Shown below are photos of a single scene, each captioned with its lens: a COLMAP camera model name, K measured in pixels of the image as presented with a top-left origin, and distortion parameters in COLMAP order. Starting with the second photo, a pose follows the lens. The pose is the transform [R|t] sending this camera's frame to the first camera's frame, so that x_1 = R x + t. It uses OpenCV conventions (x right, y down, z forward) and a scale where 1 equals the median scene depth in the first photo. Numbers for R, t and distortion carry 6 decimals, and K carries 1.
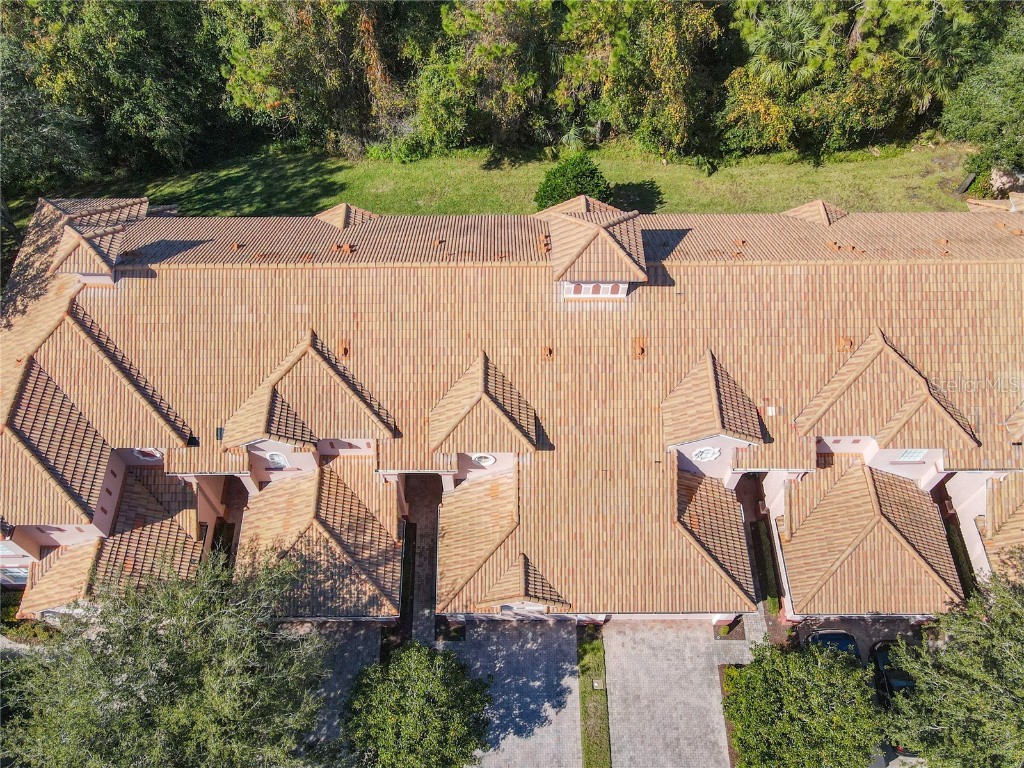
lens RADIAL K [[774.9, 0, 496.8], [0, 774.9, 476.3], [0, 0, 1]] dist [-0.001475, 0.023605]
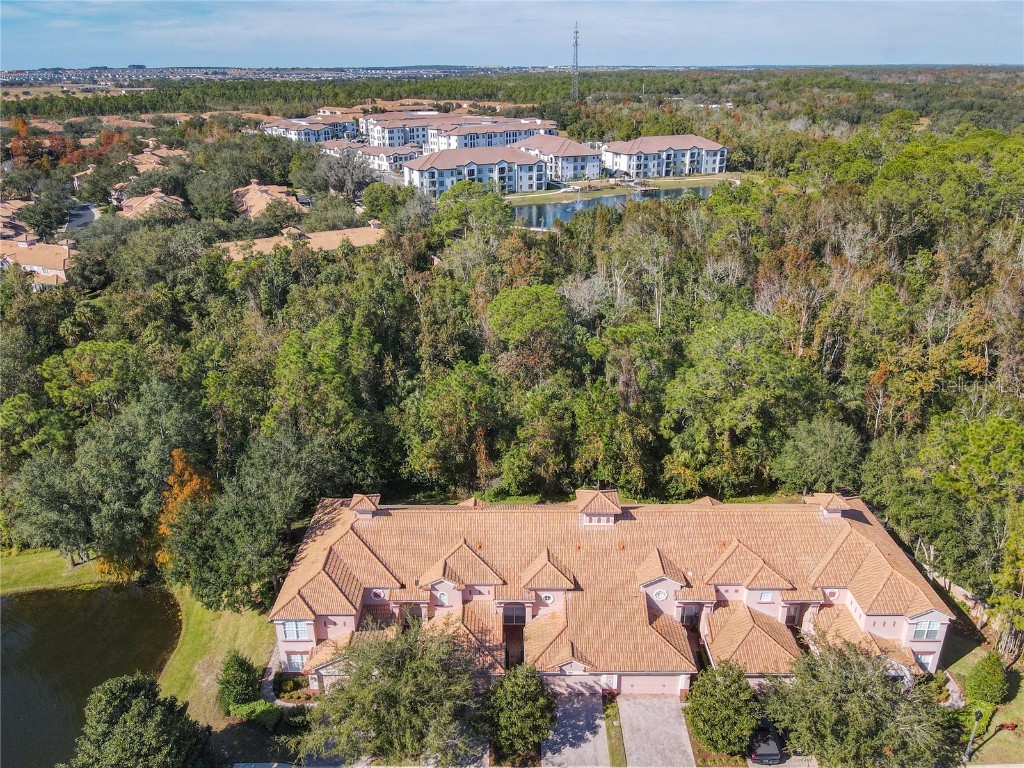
lens RADIAL K [[774.9, 0, 509.9], [0, 774.9, 401.2], [0, 0, 1]] dist [-0.001475, 0.023605]
pose [[0.999984, 0.000474, -0.005631, -0.101792], [-0.003858, 0.785466, -0.618893, 0.797270], [0.004130, 0.618905, 0.785455, -0.848681]]
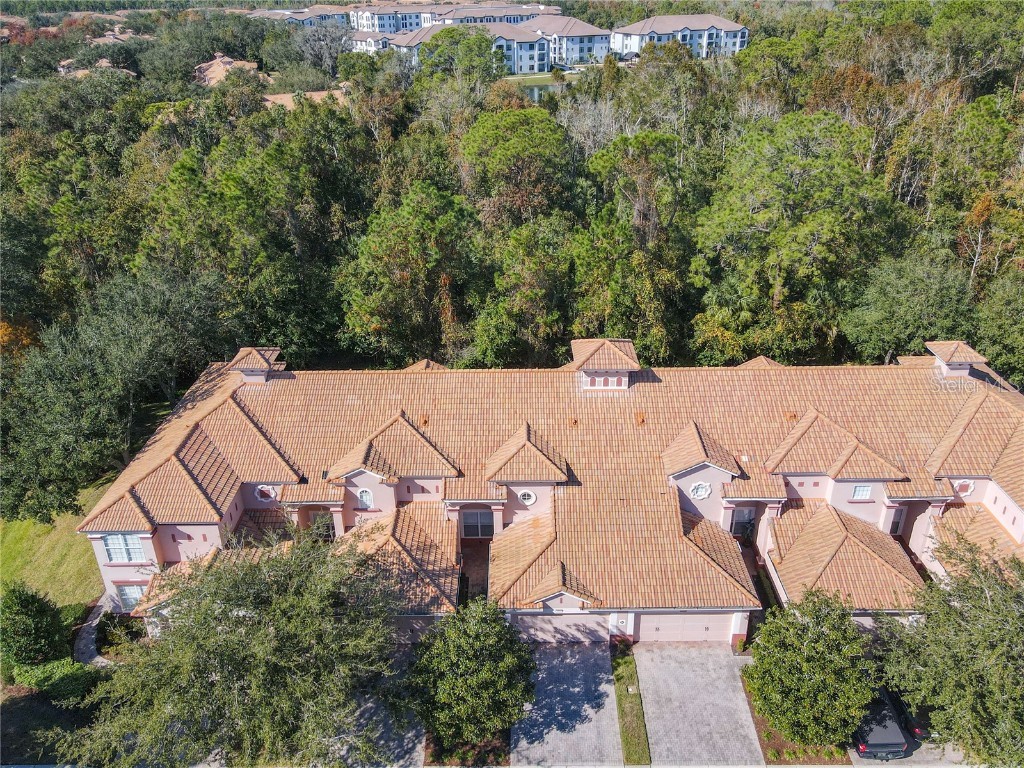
lens RADIAL K [[774.9, 0, 521.0], [0, 774.9, 374.1], [0, 0, 1]] dist [-0.001475, 0.023605]
pose [[0.999976, -0.006270, -0.002911, -0.021713], [0.003497, 0.822065, -0.569382, 0.535633], [0.005963, 0.569359, 0.822068, -0.165162]]
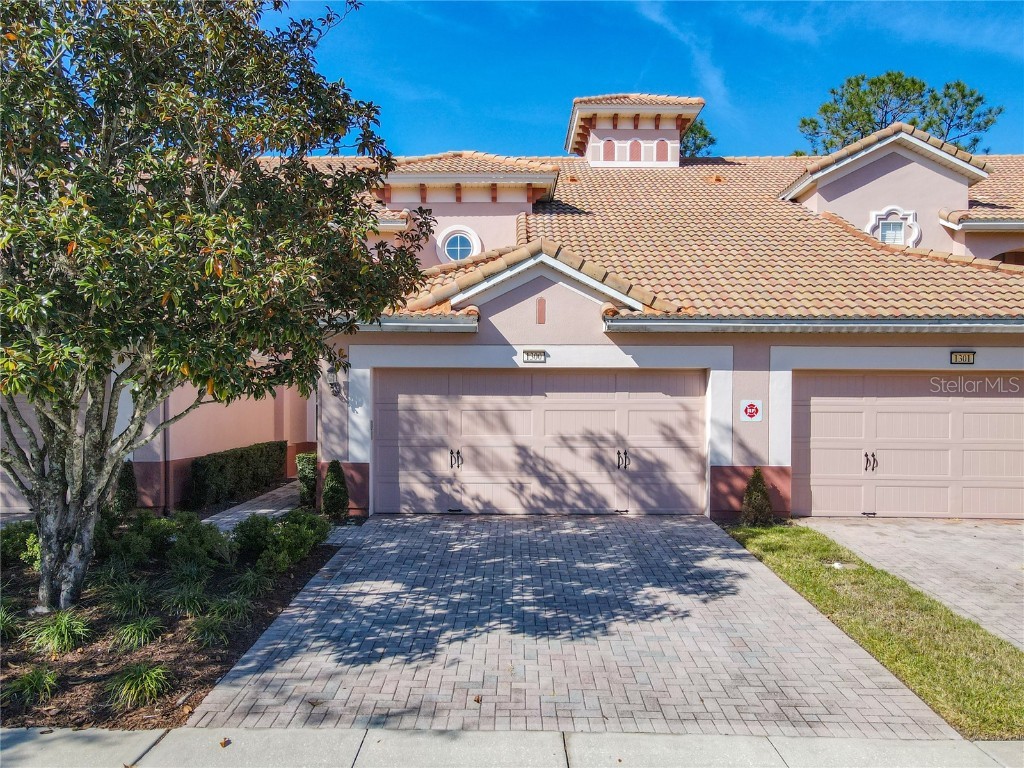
lens RADIAL K [[774.9, 0, 501.7], [0, 774.9, 413.9], [0, 0, 1]] dist [-0.001475, 0.023605]
pose [[0.999755, 0.007084, -0.020948, 0.022969], [-0.021769, 0.481883, -0.875965, 0.479428], [0.003889, 0.876207, 0.481919, 0.845232]]
